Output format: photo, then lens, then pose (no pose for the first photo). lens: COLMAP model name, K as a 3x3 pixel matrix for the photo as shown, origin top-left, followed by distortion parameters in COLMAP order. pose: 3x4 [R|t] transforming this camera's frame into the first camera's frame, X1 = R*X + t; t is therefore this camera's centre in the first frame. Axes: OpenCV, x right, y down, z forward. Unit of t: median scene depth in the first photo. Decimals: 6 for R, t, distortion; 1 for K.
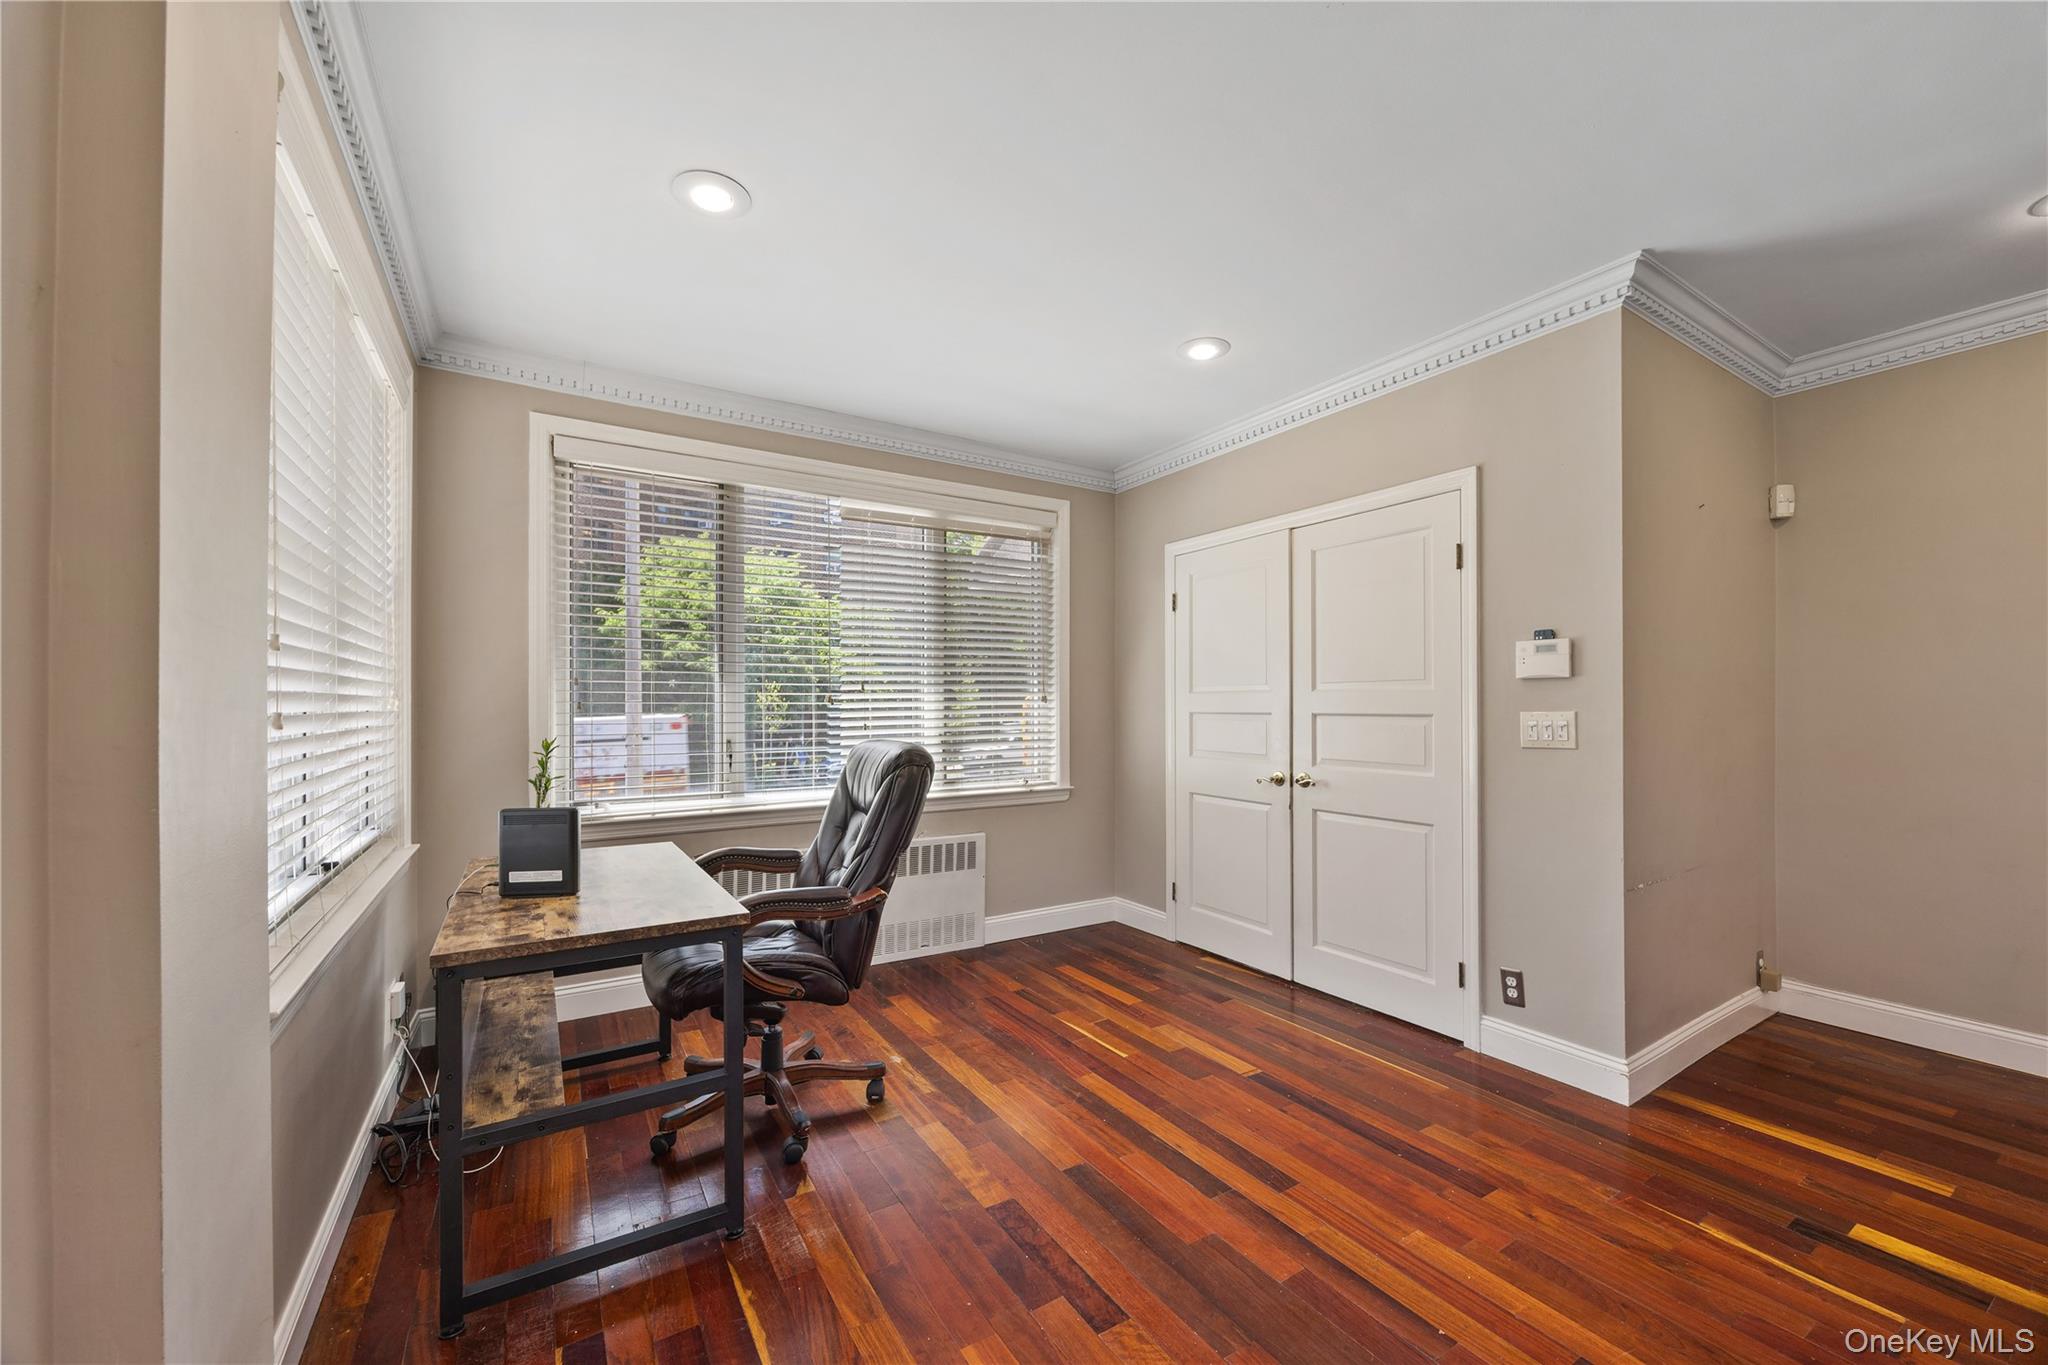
lens RADIAL K [[794.0, 0, 1014.5], [0, 794.0, 707.5], [0, 0, 1]] dist [-0.001110, -0.000775]
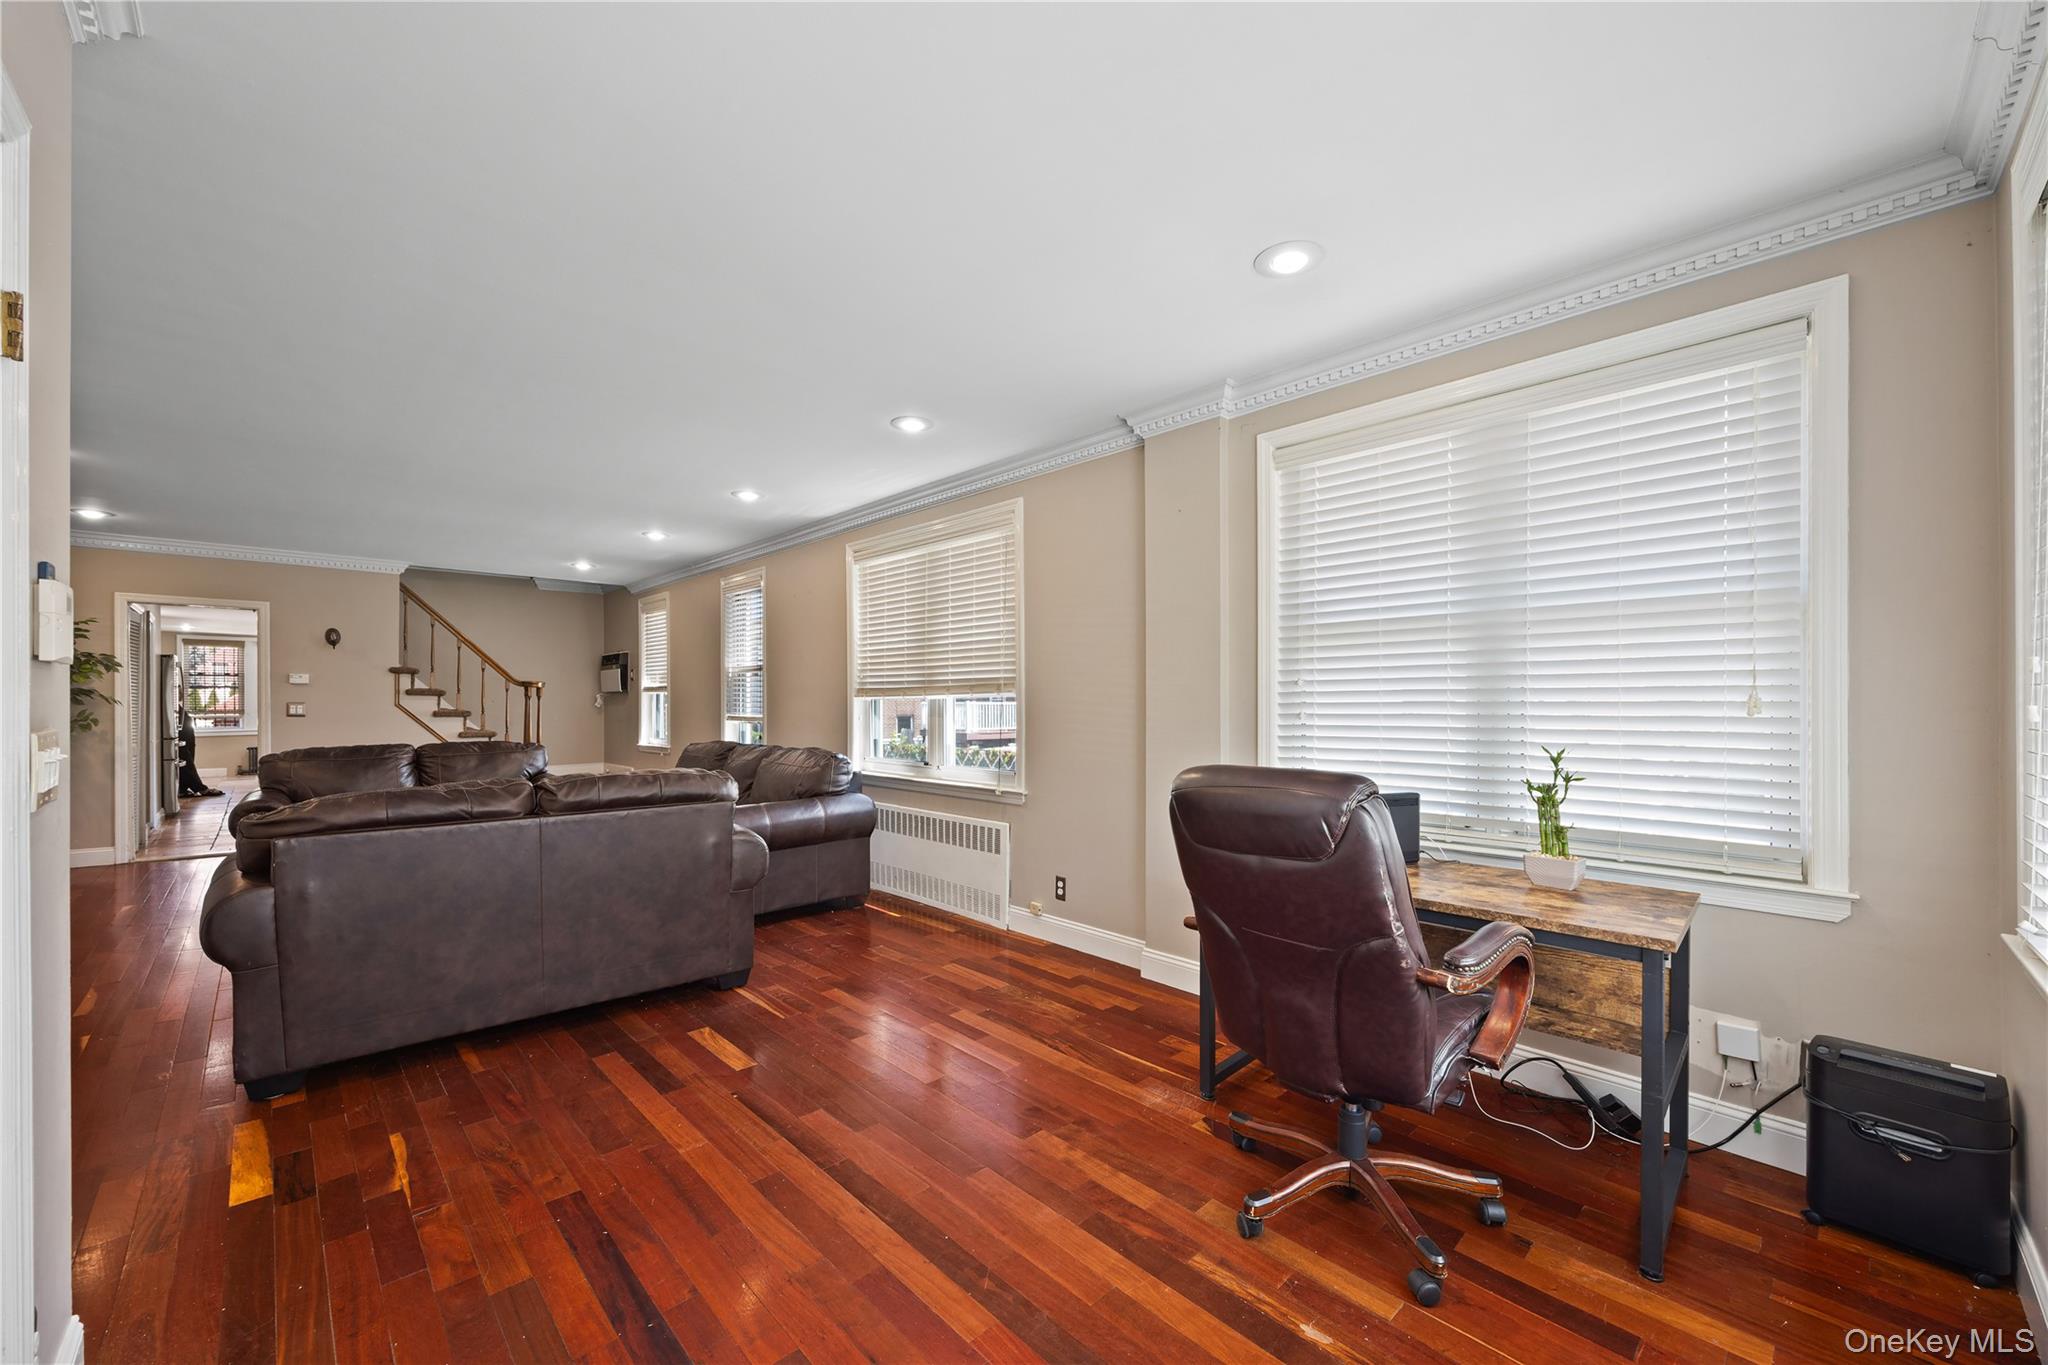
lens RADIAL K [[794.0, 0, 1008.5], [0, 794.0, 707.7], [0, 0, 1]] dist [-0.001110, -0.000775]
pose [[-0.976424, 0.003404, -0.215833, 0.224996], [0.001513, 0.999959, 0.008924, -0.014804], [0.215855, 0.008387, -0.976389, 1.806208]]
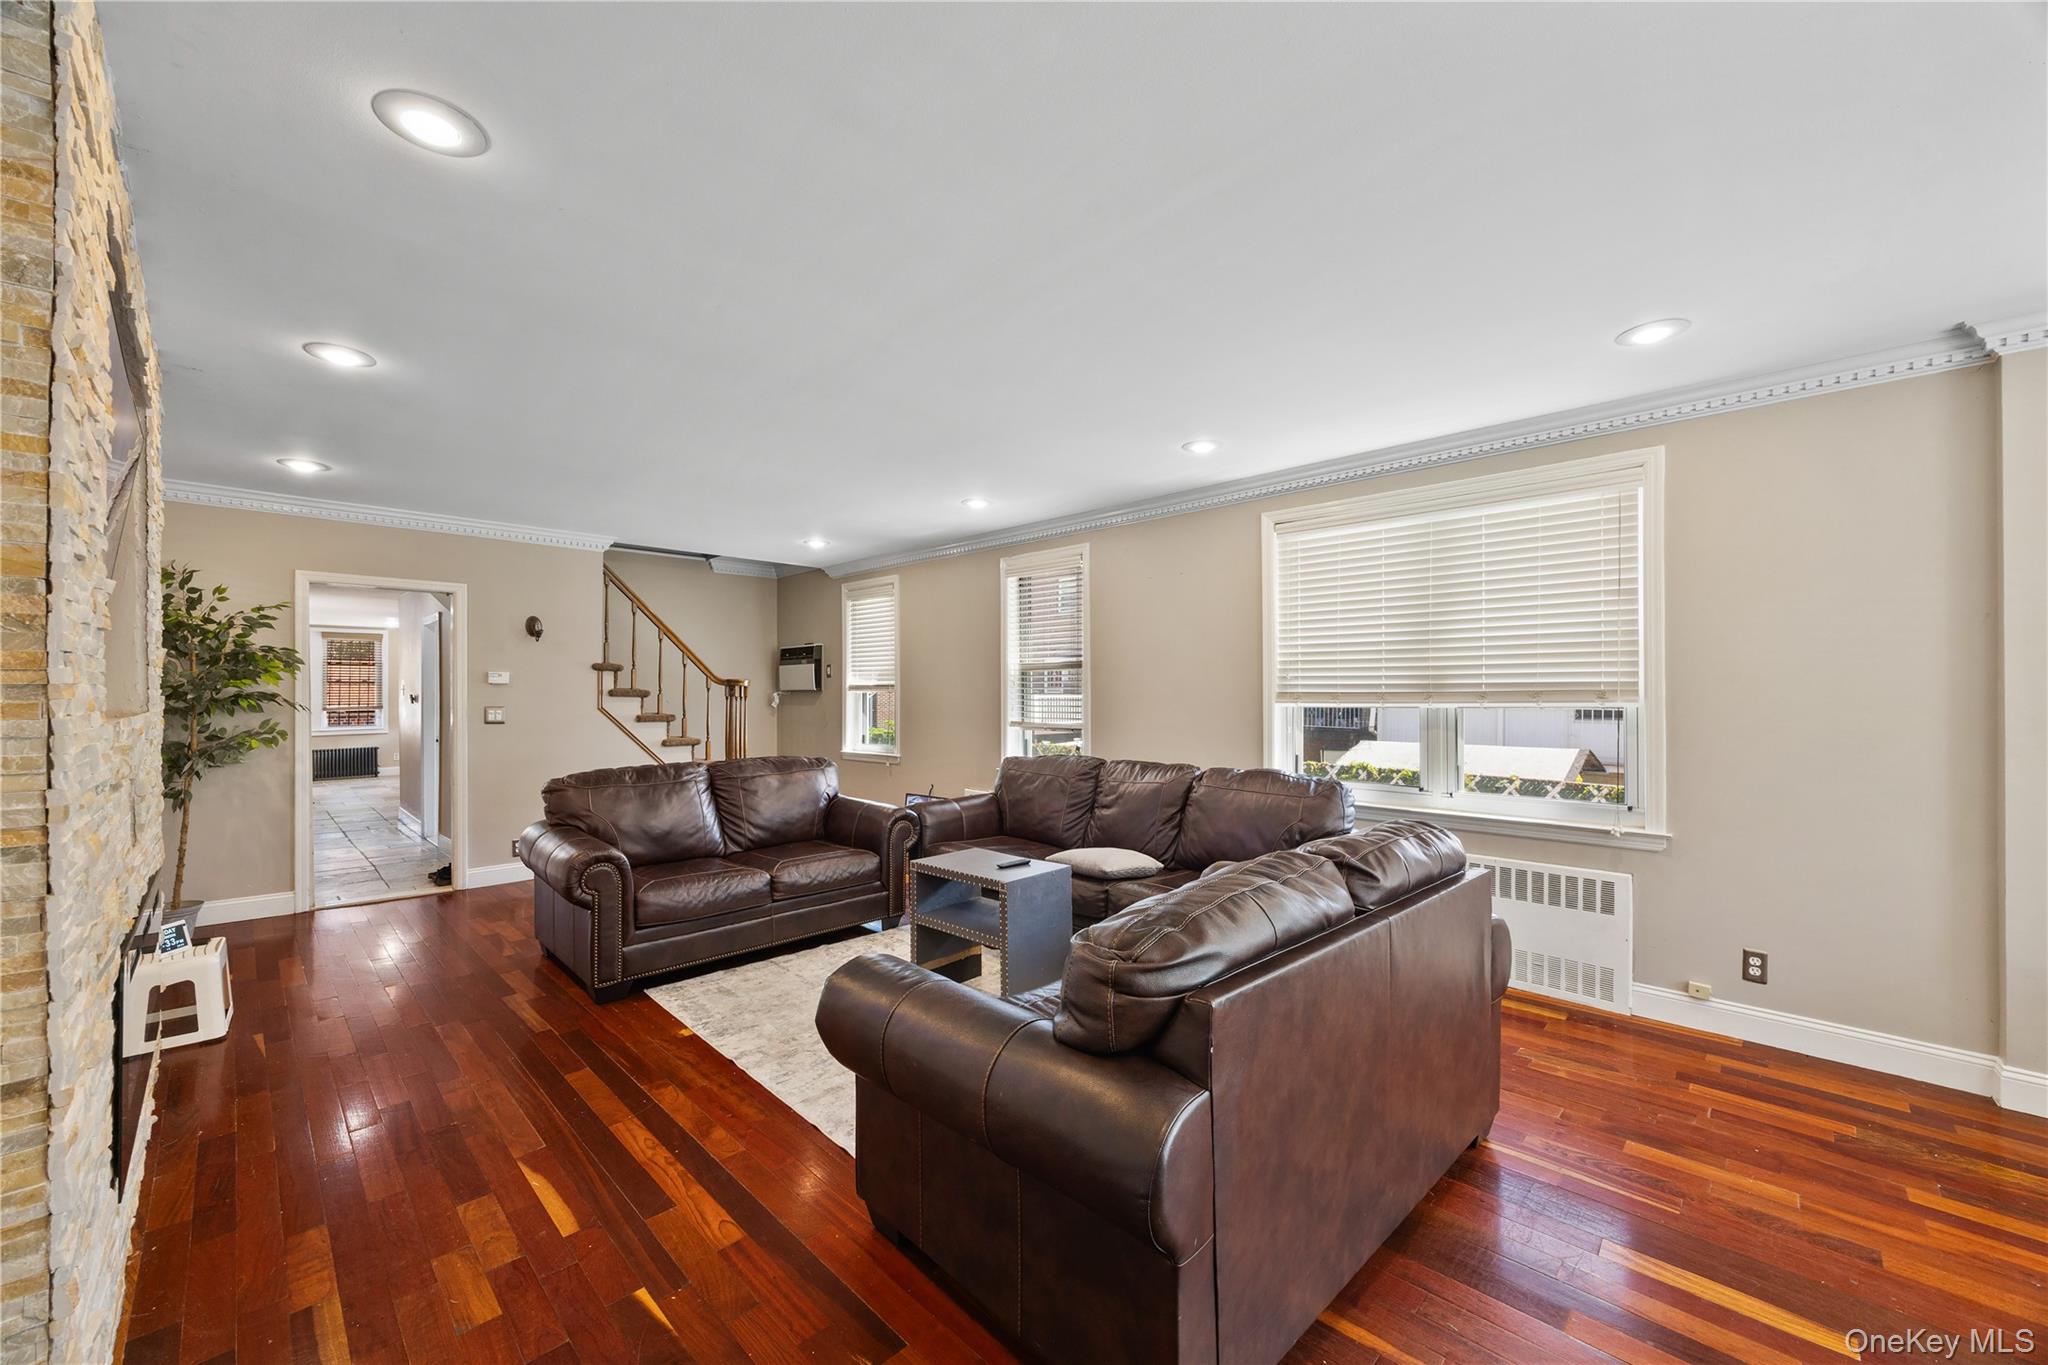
lens RADIAL K [[794.0, 0, 1015.4], [0, 794.0, 690.5], [0, 0, 1]] dist [-0.001110, -0.000775]
pose [[-0.969224, 0.002481, -0.246167, 1.232930], [0.002413, 0.999997, 0.000580, -0.058866], [0.246167, -0.000032, -0.969227, 1.089556]]
